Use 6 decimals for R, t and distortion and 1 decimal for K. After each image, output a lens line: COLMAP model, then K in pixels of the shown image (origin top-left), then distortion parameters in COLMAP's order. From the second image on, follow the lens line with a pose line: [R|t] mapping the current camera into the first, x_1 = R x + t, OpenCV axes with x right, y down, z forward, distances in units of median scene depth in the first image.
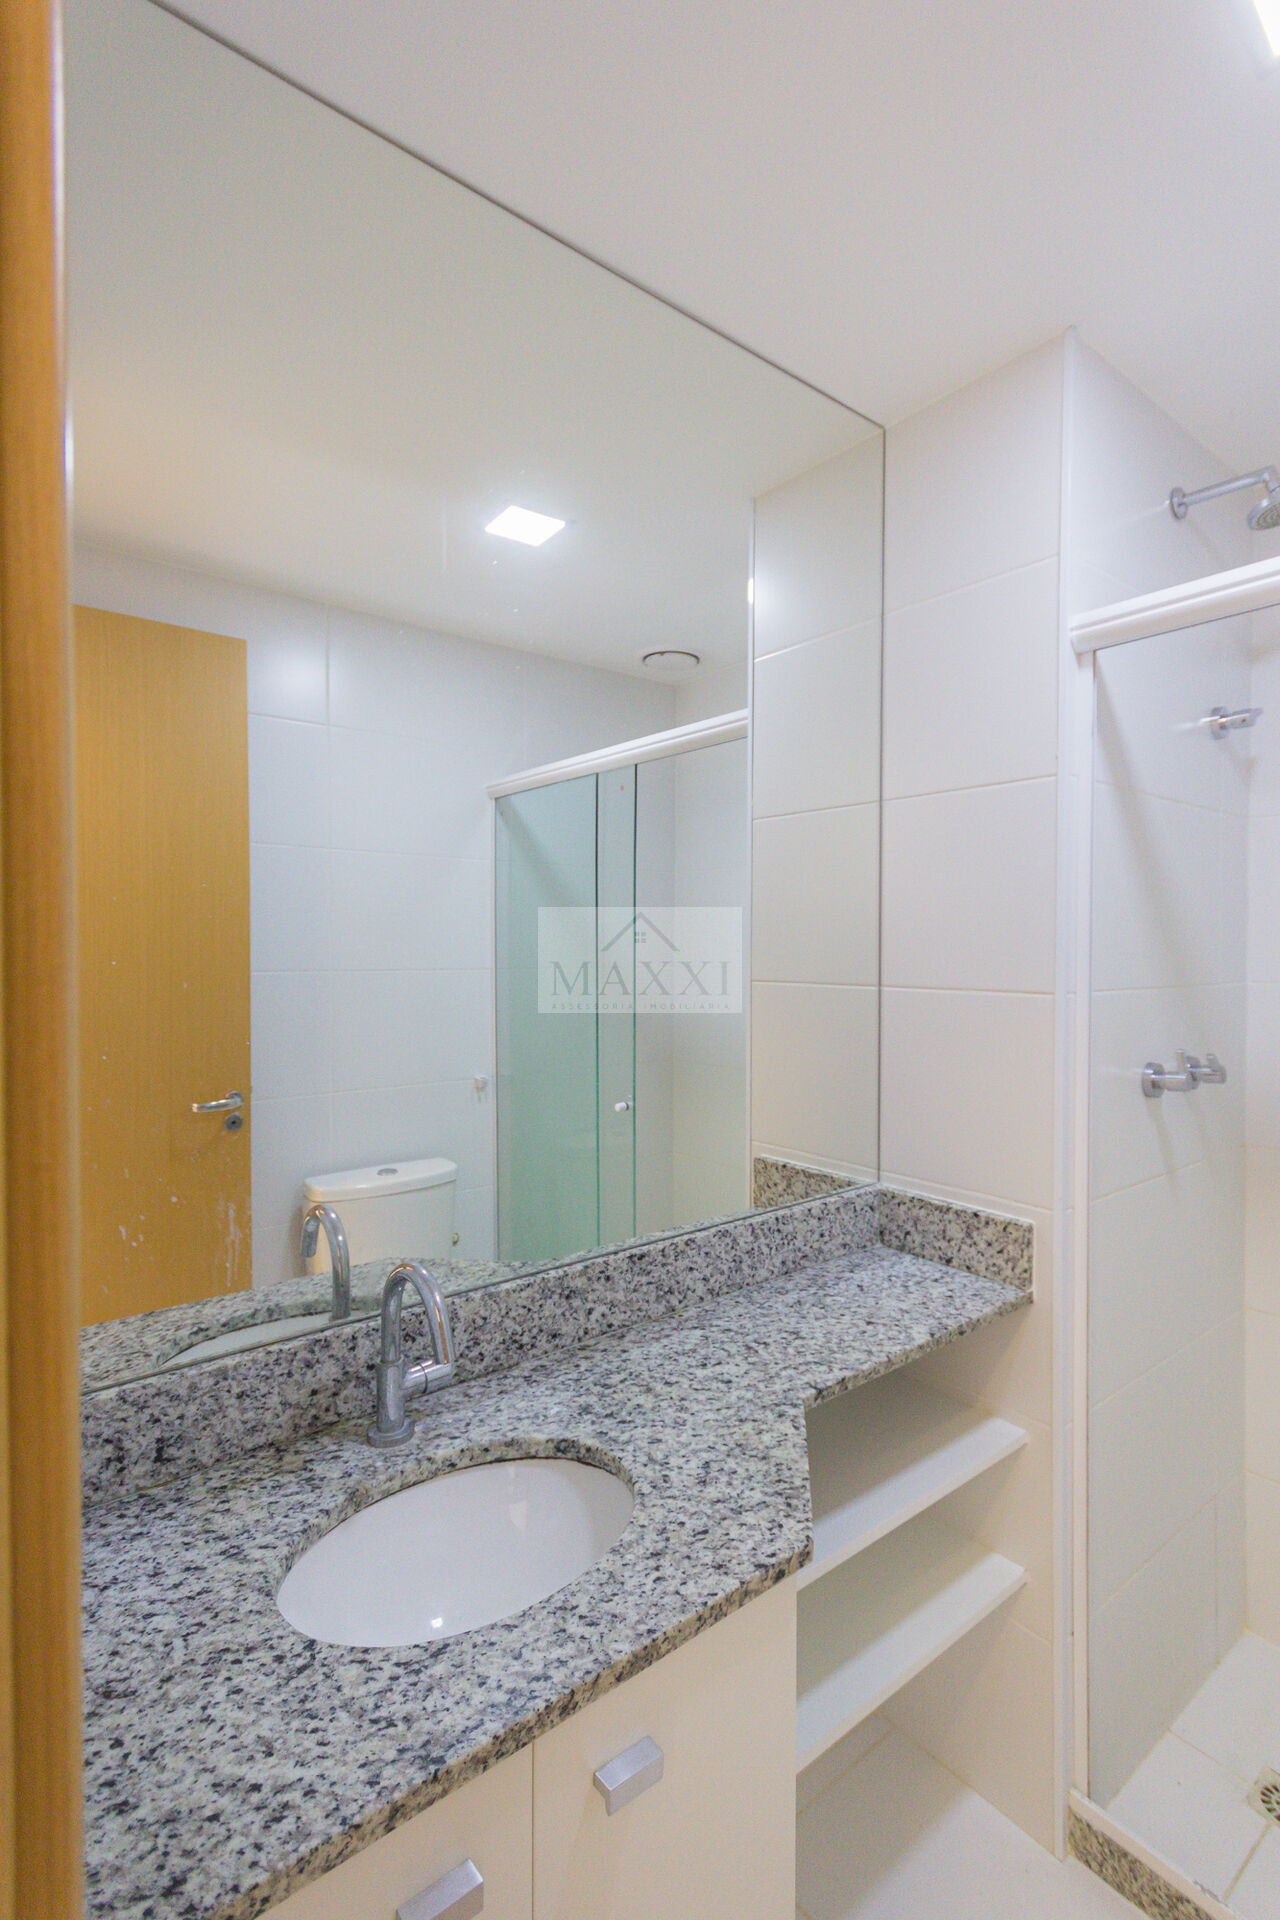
lens RADIAL K [[895.6, 0, 635.4], [0, 895.6, 954.2], [0, 0, 1]] dist [0.009096, 0.000369]
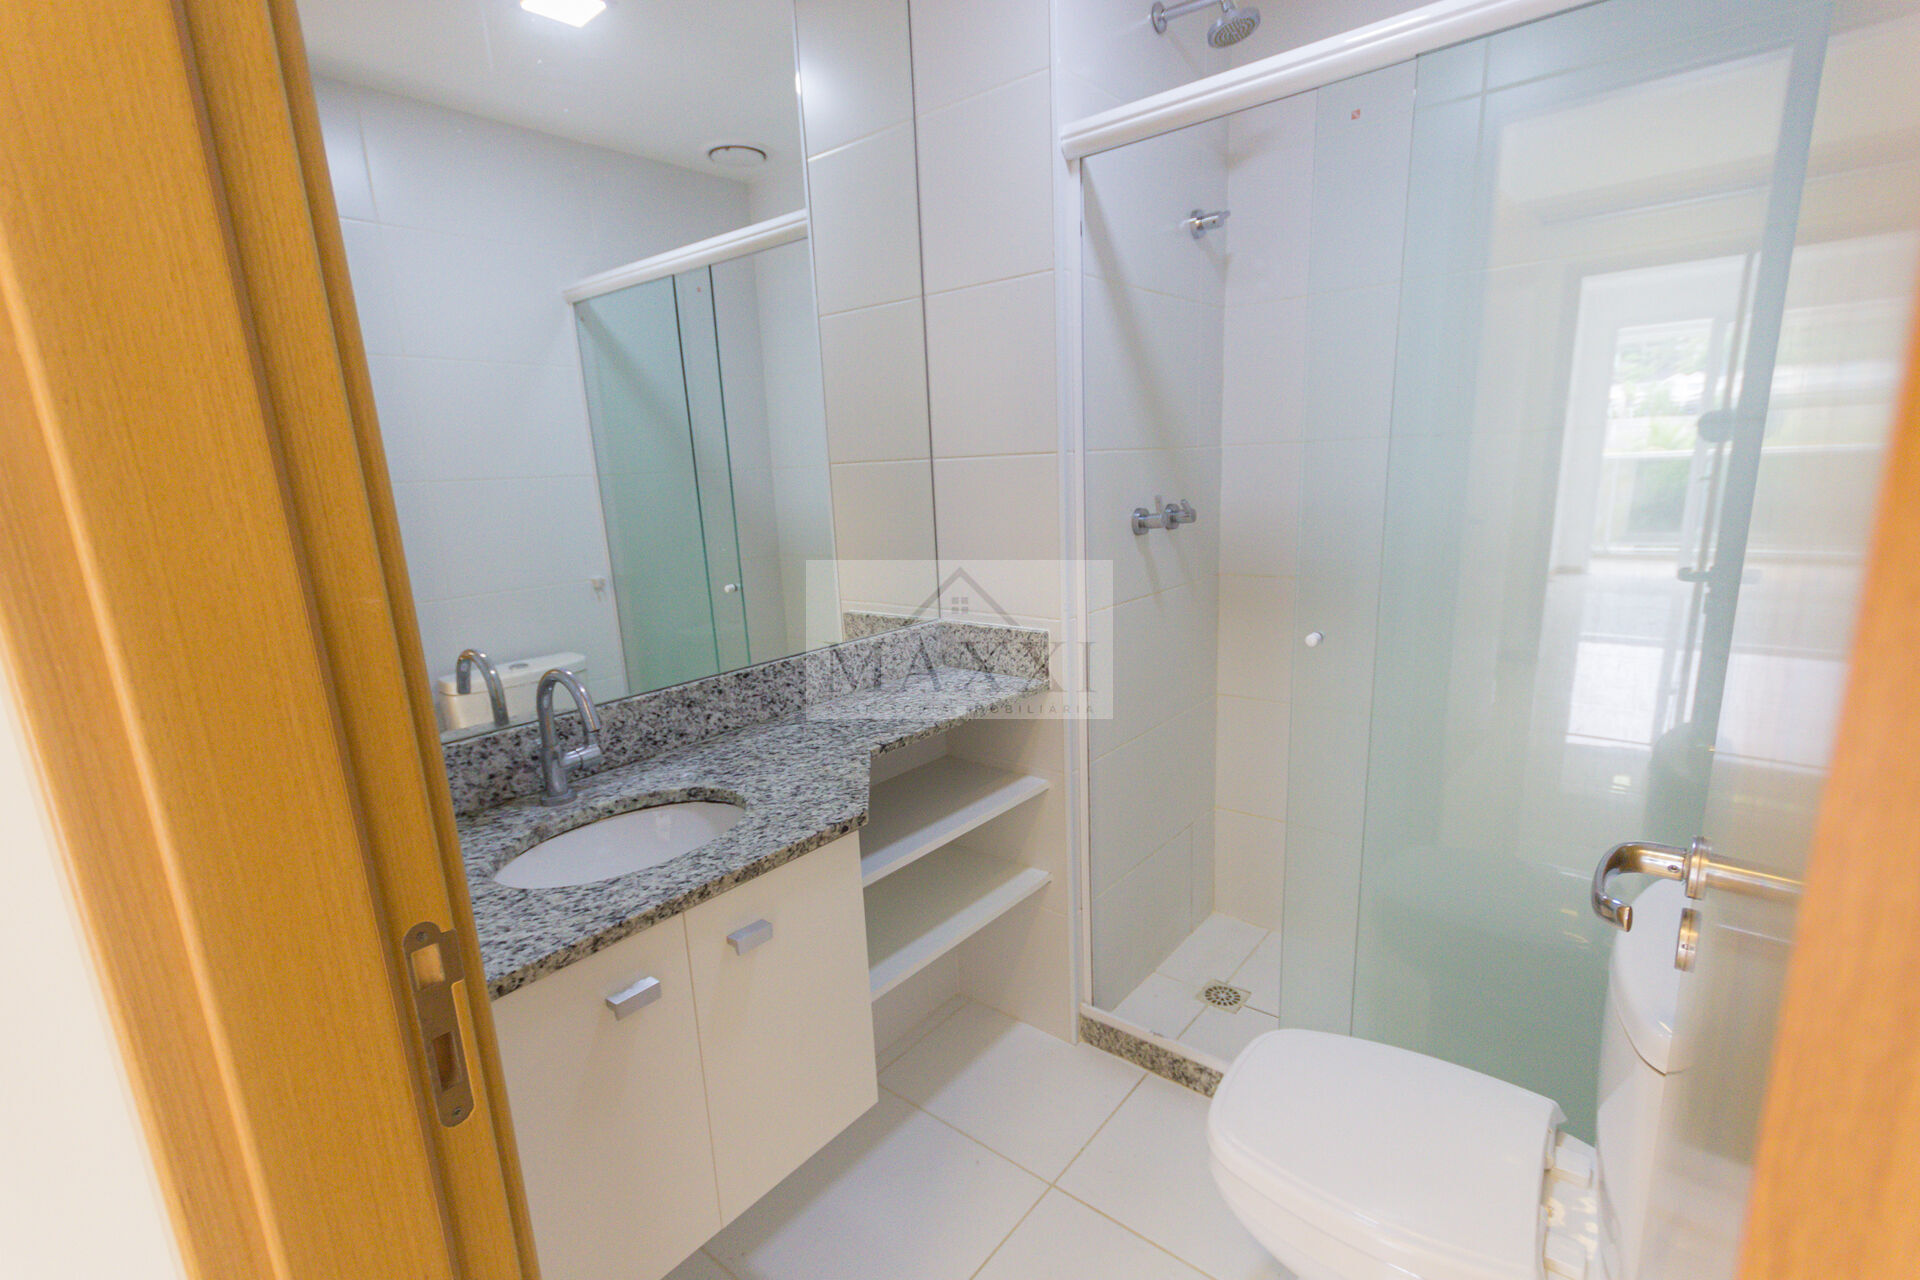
lens RADIAL K [[895.6, 0, 951.9], [0, 895.6, 675.1], [0, 0, 1]] dist [0.009096, 0.000369]
pose [[0.976063, -0.097085, 0.194617, 0.040000], [0.053983, 0.974981, 0.215632, 0.070052], [-0.210682, -0.199964, 0.956884, -0.258103]]
